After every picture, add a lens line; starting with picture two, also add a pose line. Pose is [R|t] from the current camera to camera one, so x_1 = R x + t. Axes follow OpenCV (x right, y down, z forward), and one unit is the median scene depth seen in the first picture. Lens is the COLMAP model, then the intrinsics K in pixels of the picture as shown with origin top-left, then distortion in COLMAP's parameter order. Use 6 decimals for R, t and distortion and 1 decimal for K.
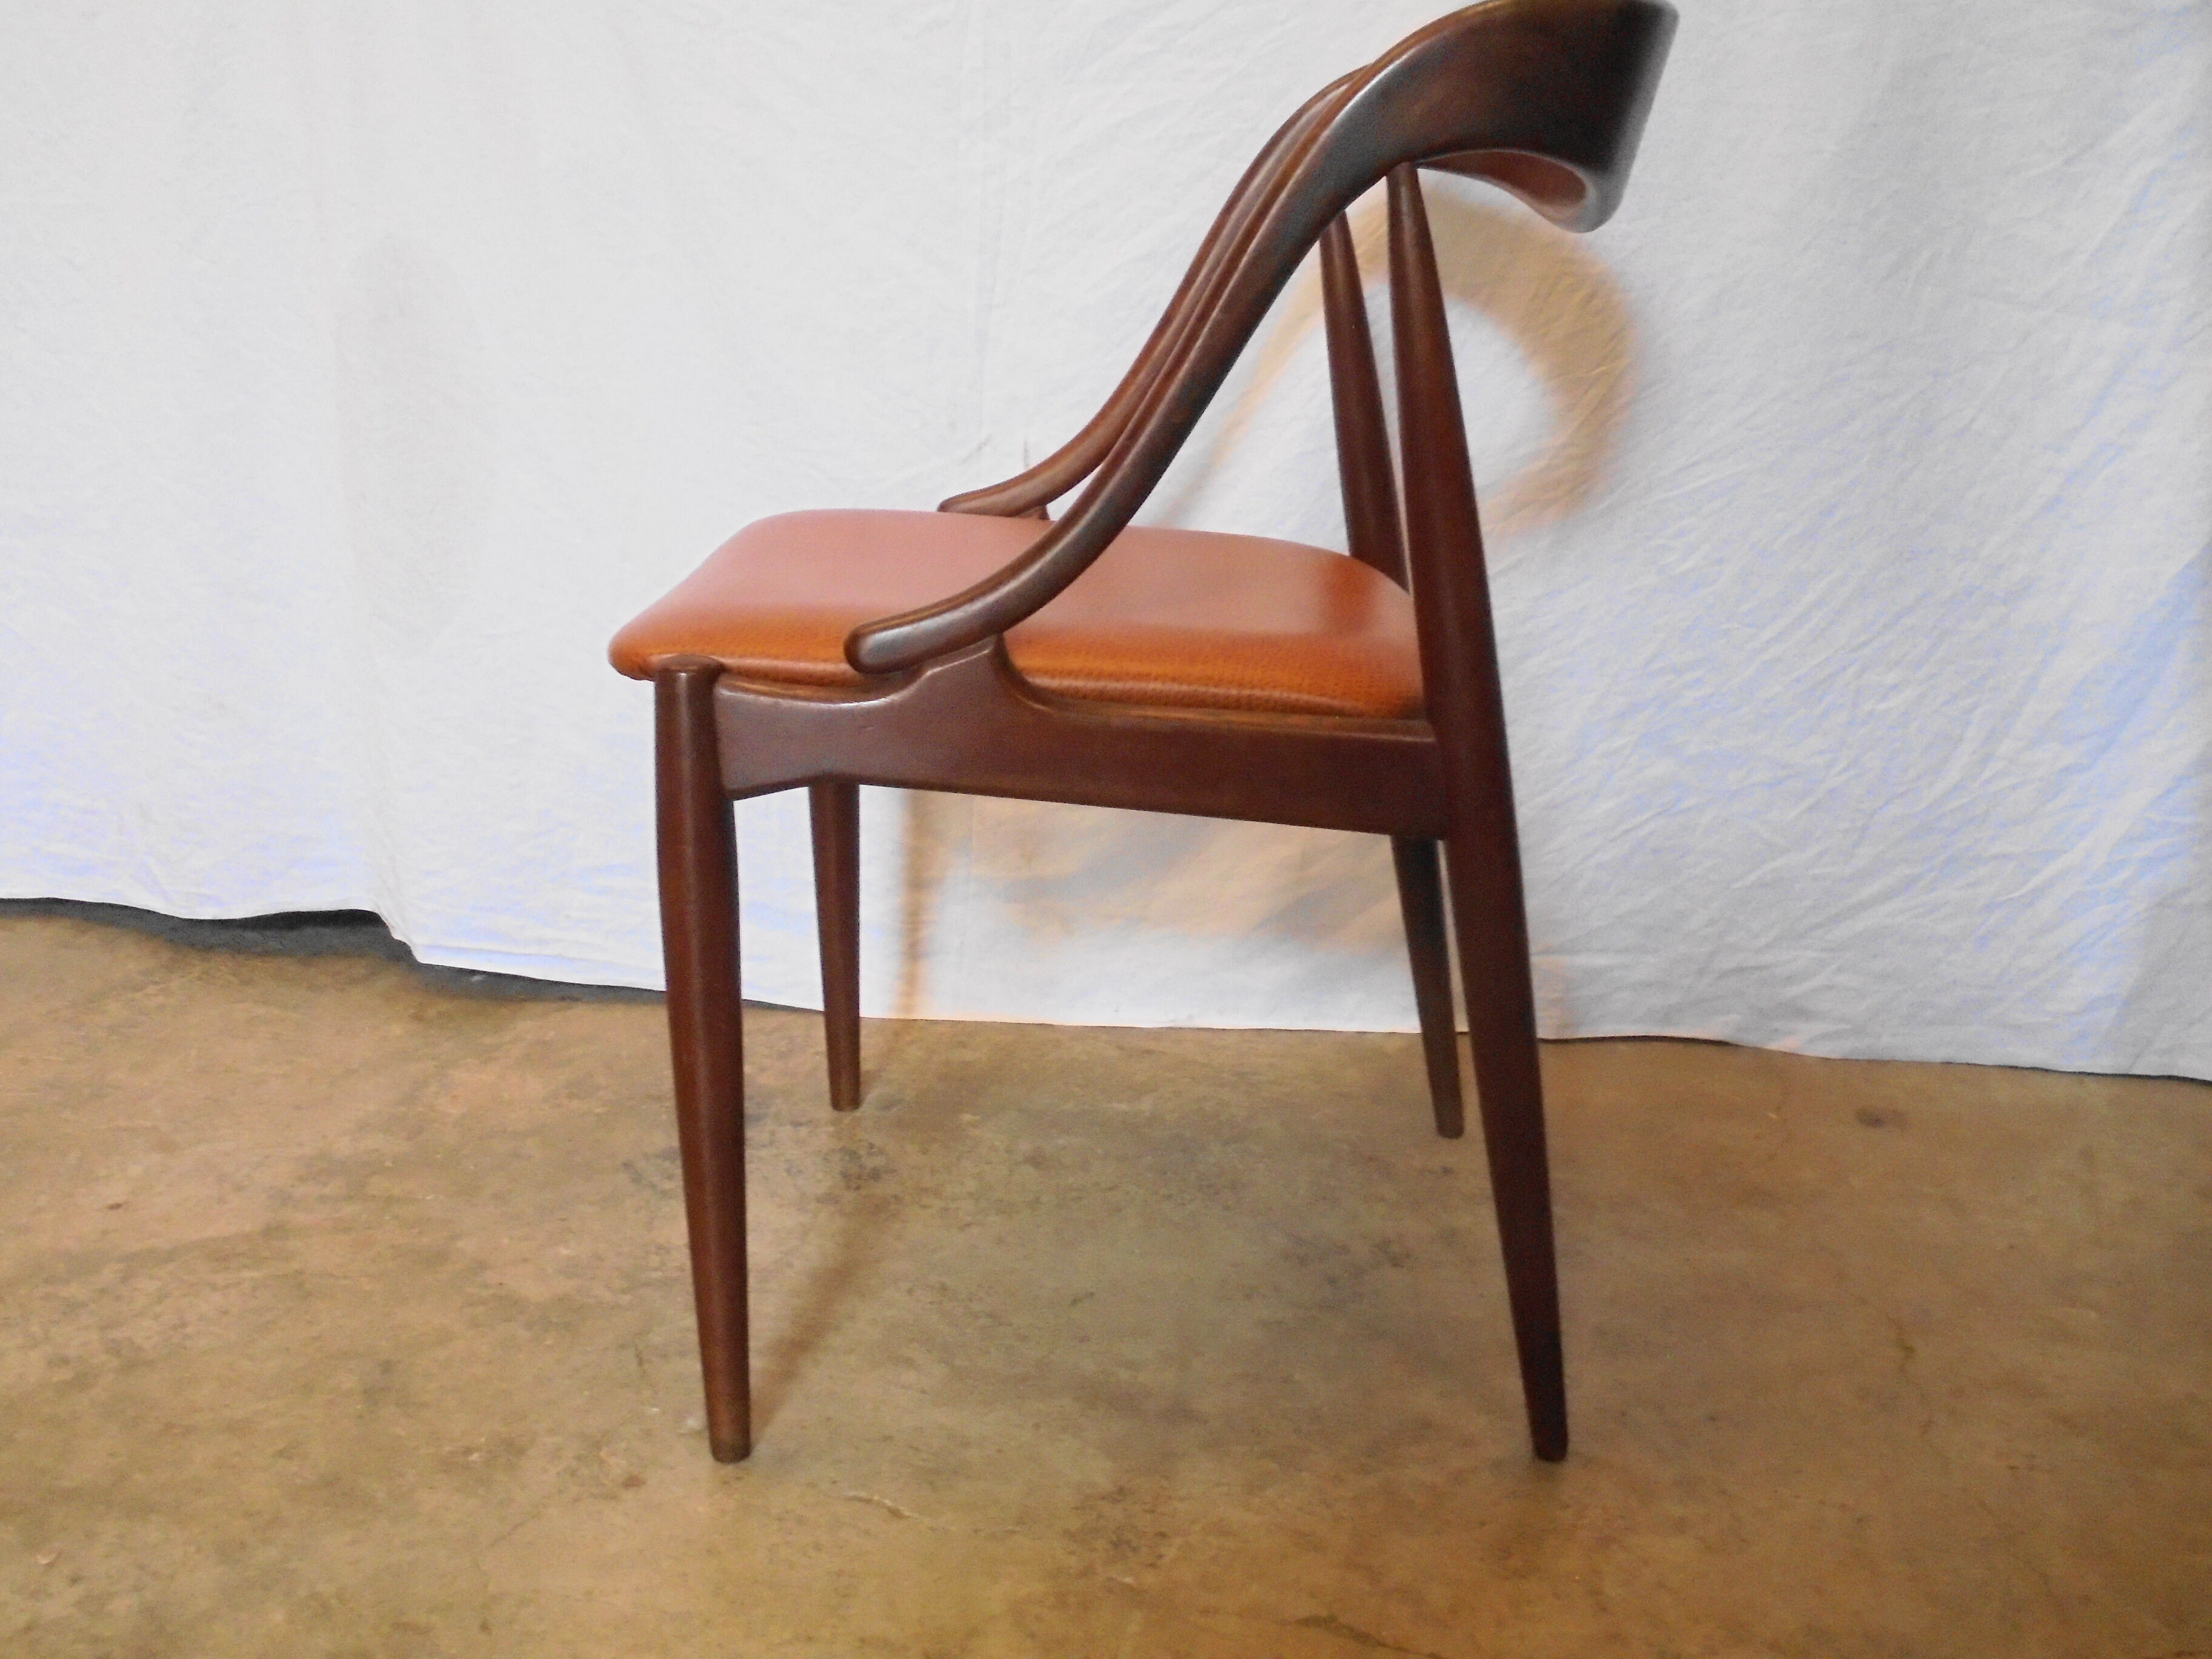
lens RADIAL K [[2204.5, 0, 1103.1], [0, 2204.5, 817.6], [0, 0, 1]] dist [-0.044639, 0.000000]
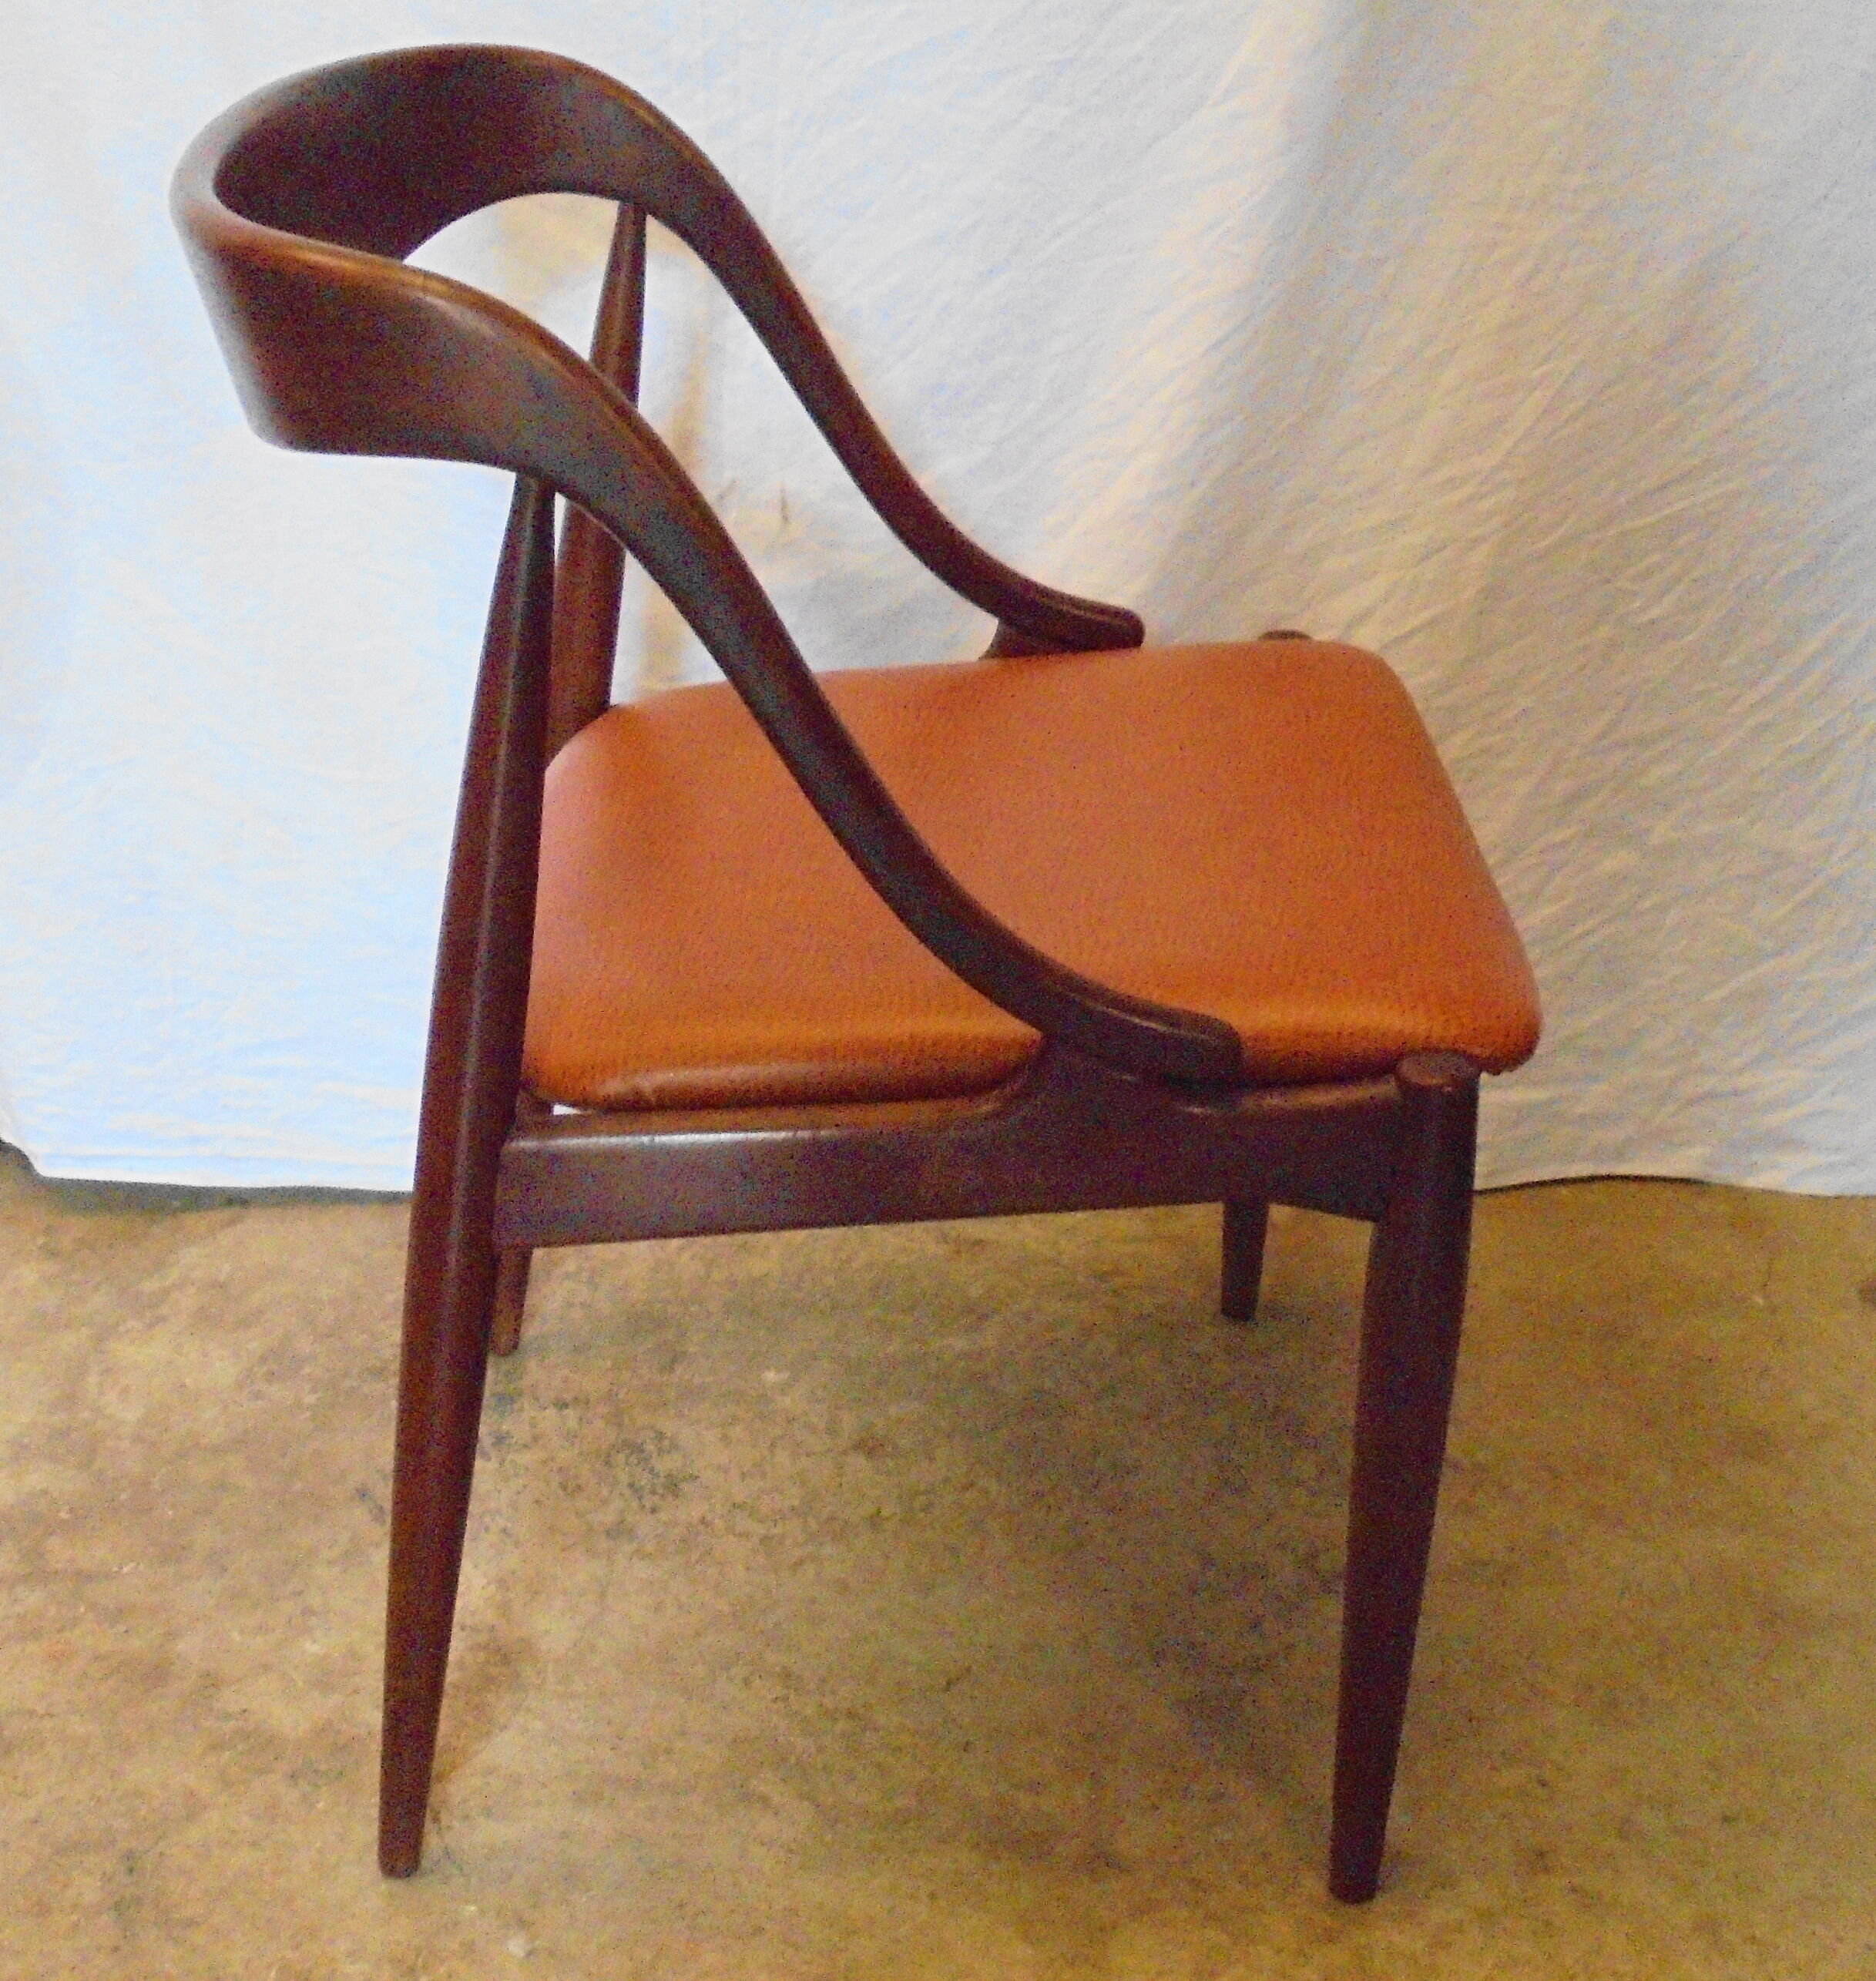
lens RADIAL K [[2806.8, 0, 870.6], [0, 2806.8, 1042.2], [0, 0, 1]] dist [-0.045346, 0.000000]
pose [[0.997549, -0.062425, 0.031594, -0.057533], [0.054204, 0.975070, 0.215175, -0.230451], [-0.044239, -0.212935, 0.976064, 0.029029]]
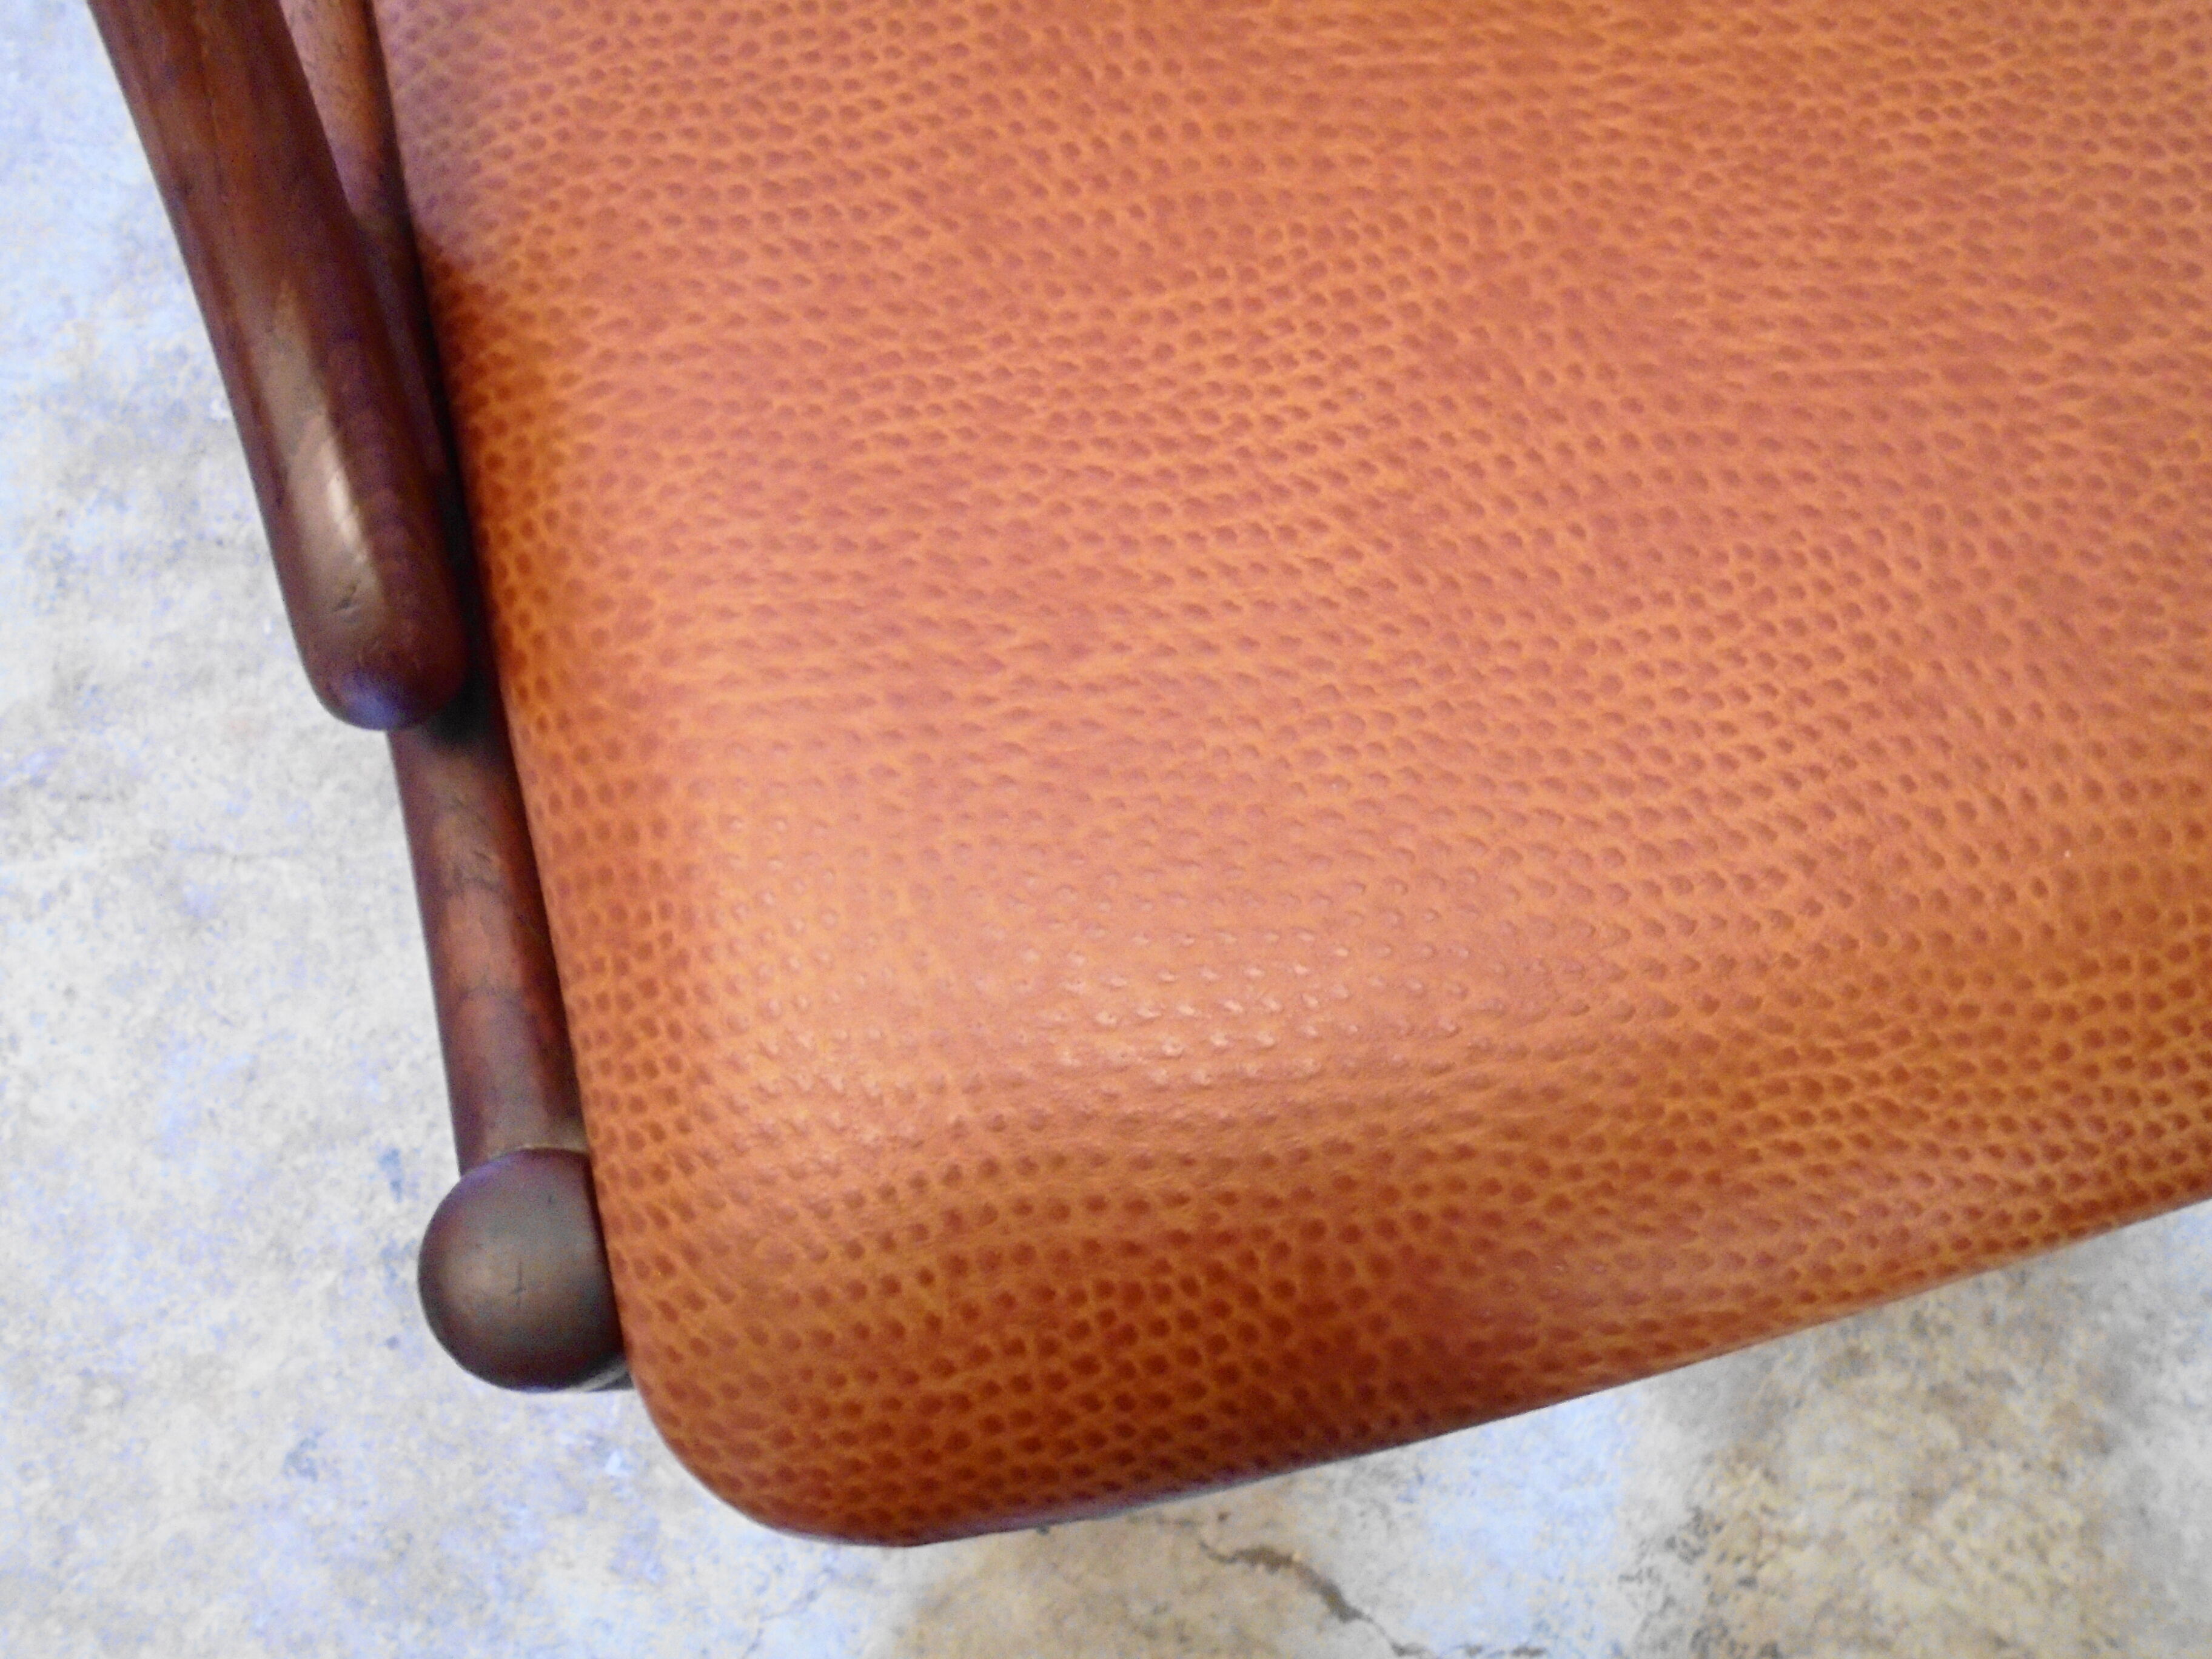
lens RADIAL K [[2204.5, 0, 1093.5], [0, 2204.5, 837.9], [0, 0, 1]] dist [-0.044639, 0.000000]
pose [[0.999255, -0.014665, -0.035703, -0.108896], [0.038363, 0.479193, 0.876871, -0.258339], [0.004250, -0.877587, 0.479398, 0.713535]]
